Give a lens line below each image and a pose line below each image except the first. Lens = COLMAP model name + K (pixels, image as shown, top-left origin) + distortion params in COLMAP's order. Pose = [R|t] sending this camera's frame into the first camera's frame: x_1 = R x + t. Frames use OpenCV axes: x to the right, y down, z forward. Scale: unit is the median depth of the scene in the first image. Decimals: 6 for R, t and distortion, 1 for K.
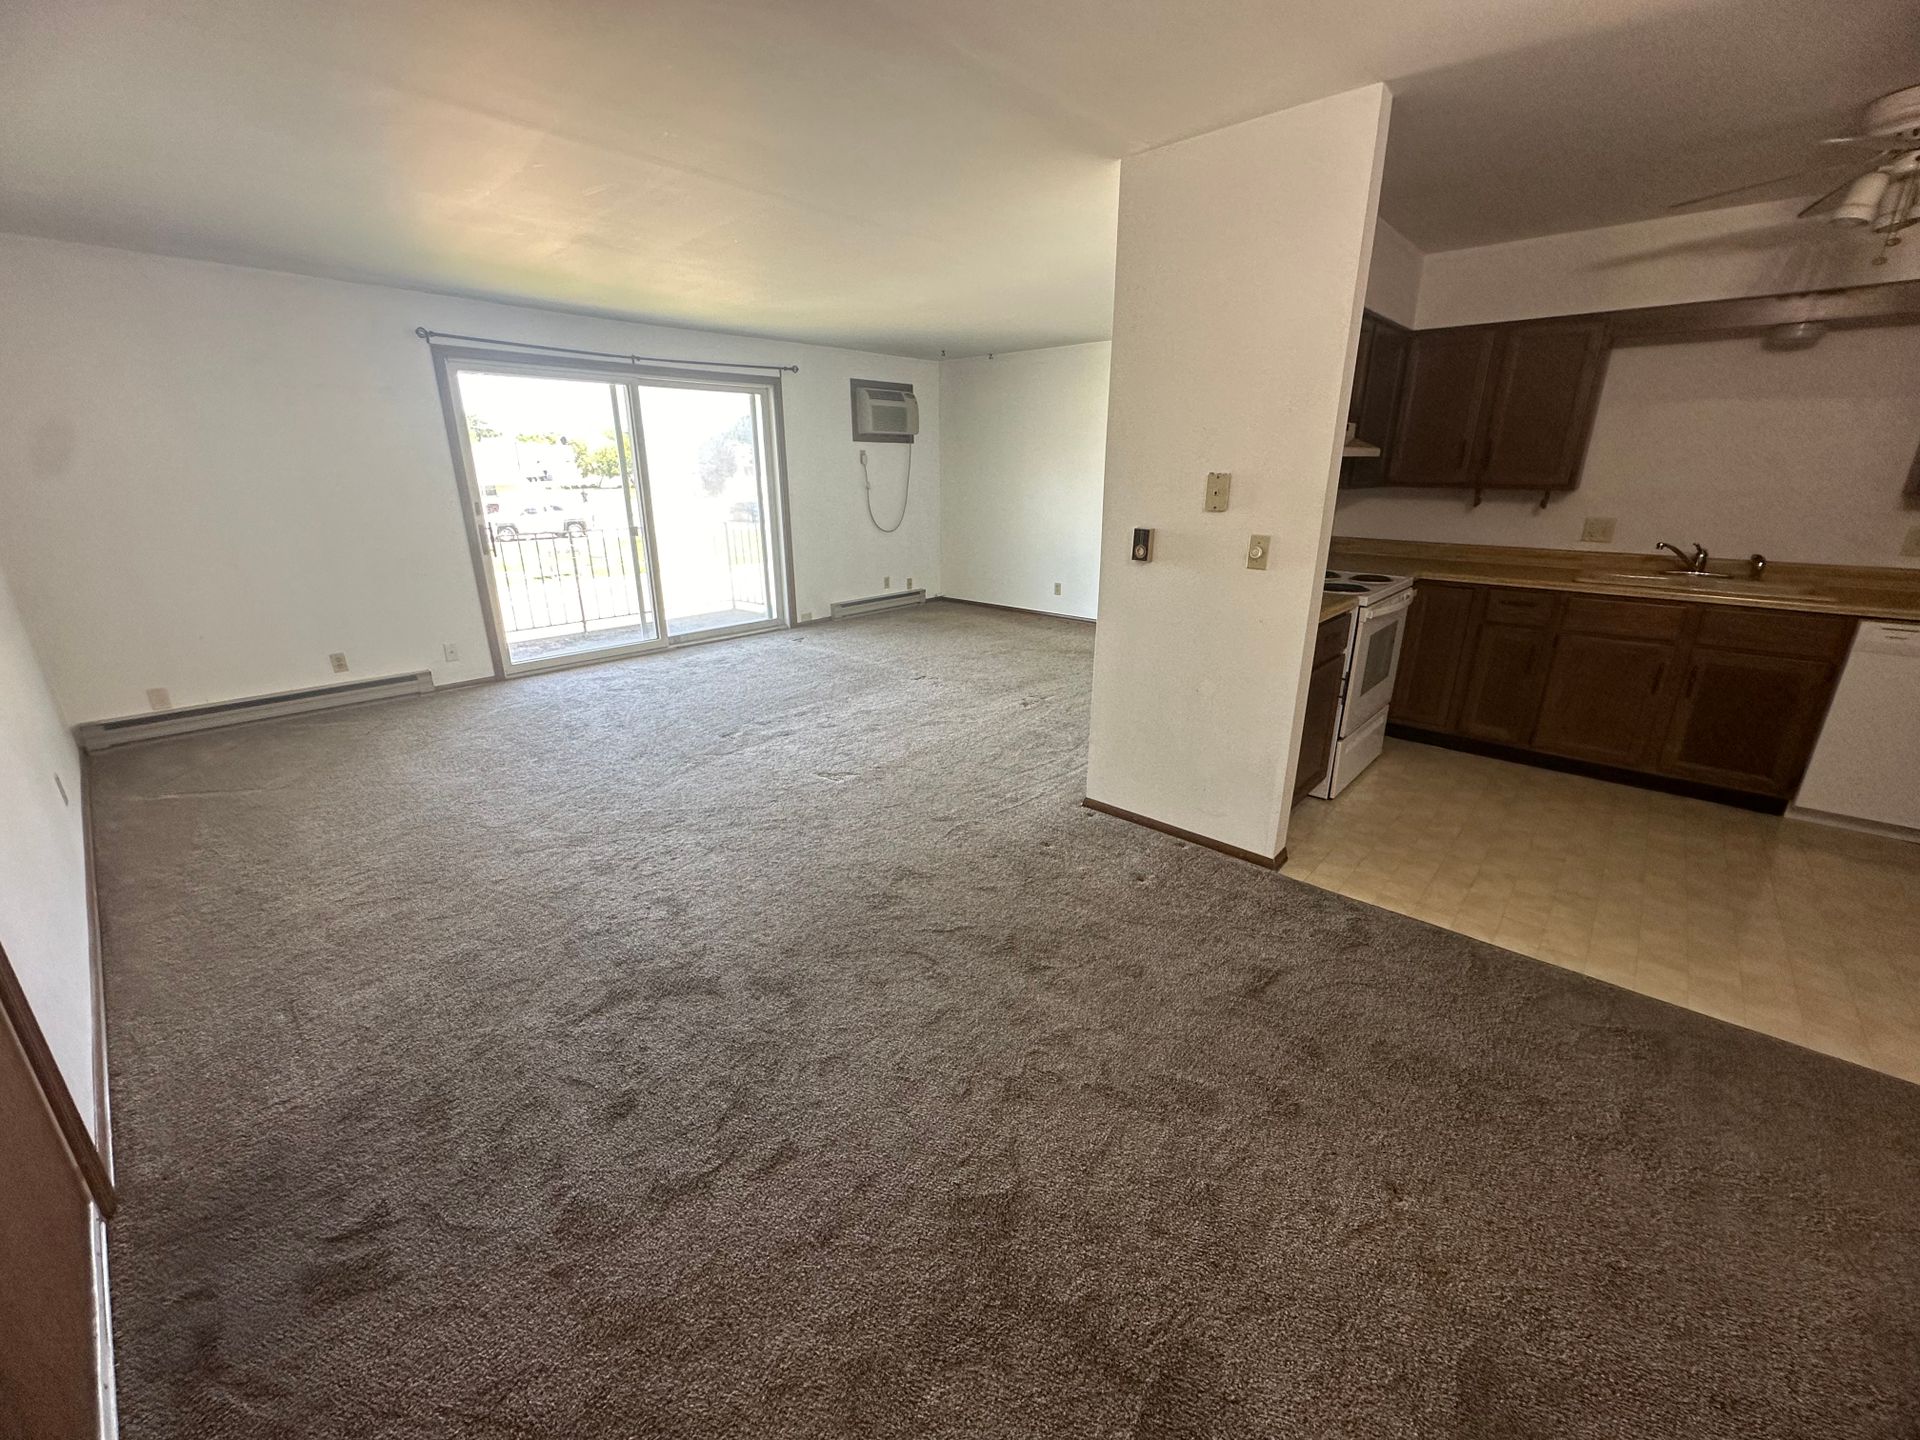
lens RADIAL K [[772.6, 0, 960.0], [0, 772.6, 720.0], [0, 0, 1]] dist [0.000236, -0.000252]
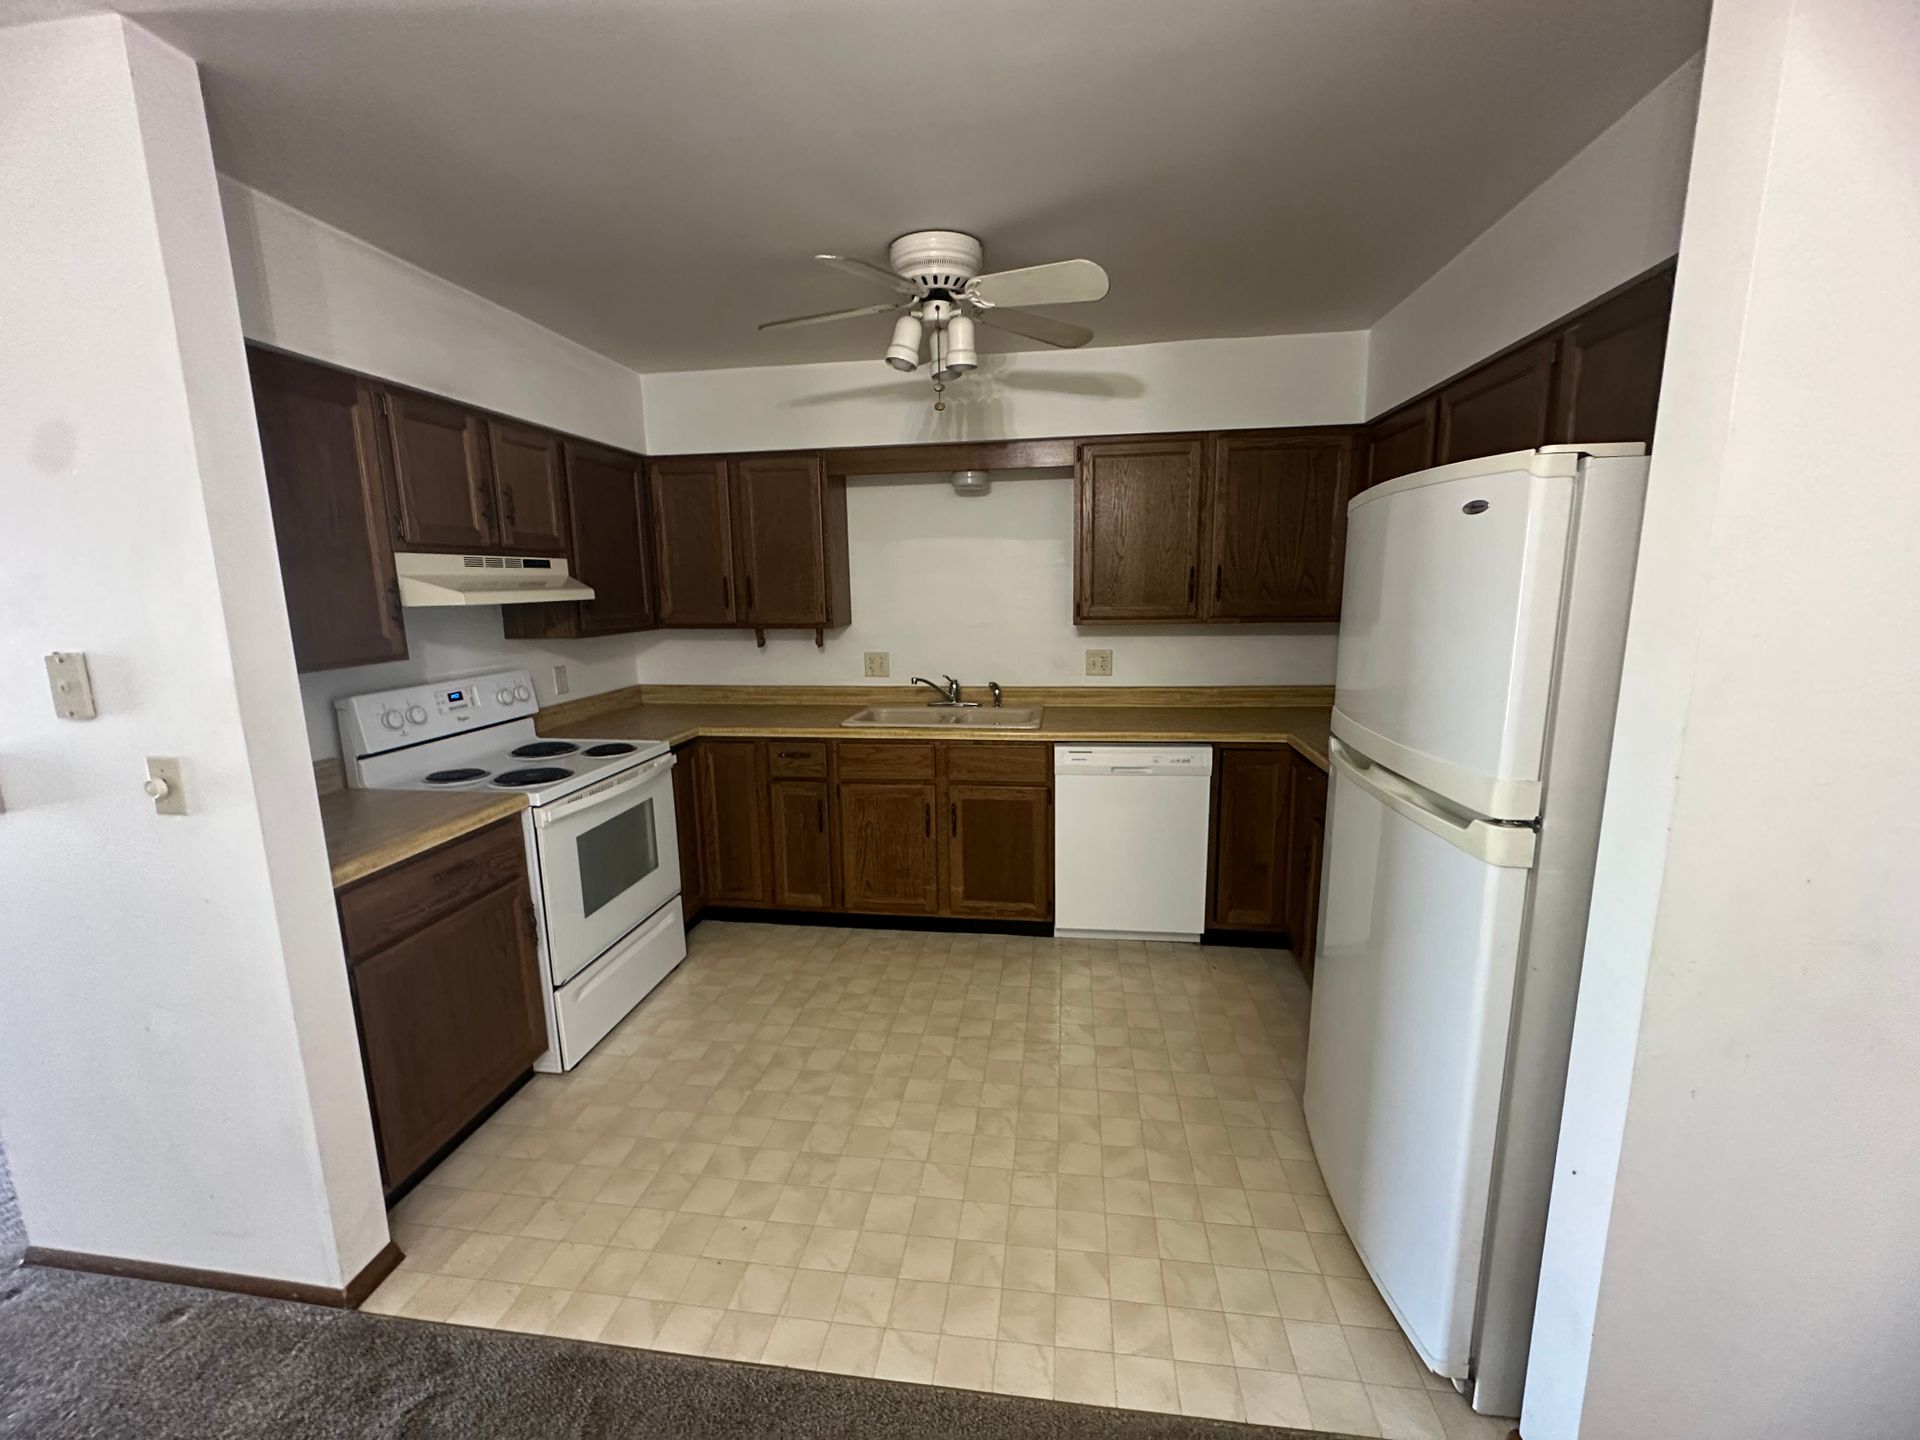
lens RADIAL K [[772.6, 0, 960.0], [0, 772.6, 720.0], [0, 0, 1]] dist [0.000236, -0.000252]
pose [[0.830575, -0.109163, 0.546104, 0.474924], [0.187732, 0.978087, -0.090010, -0.089164], [-0.524311, 0.177281, 0.832868, 0.187257]]
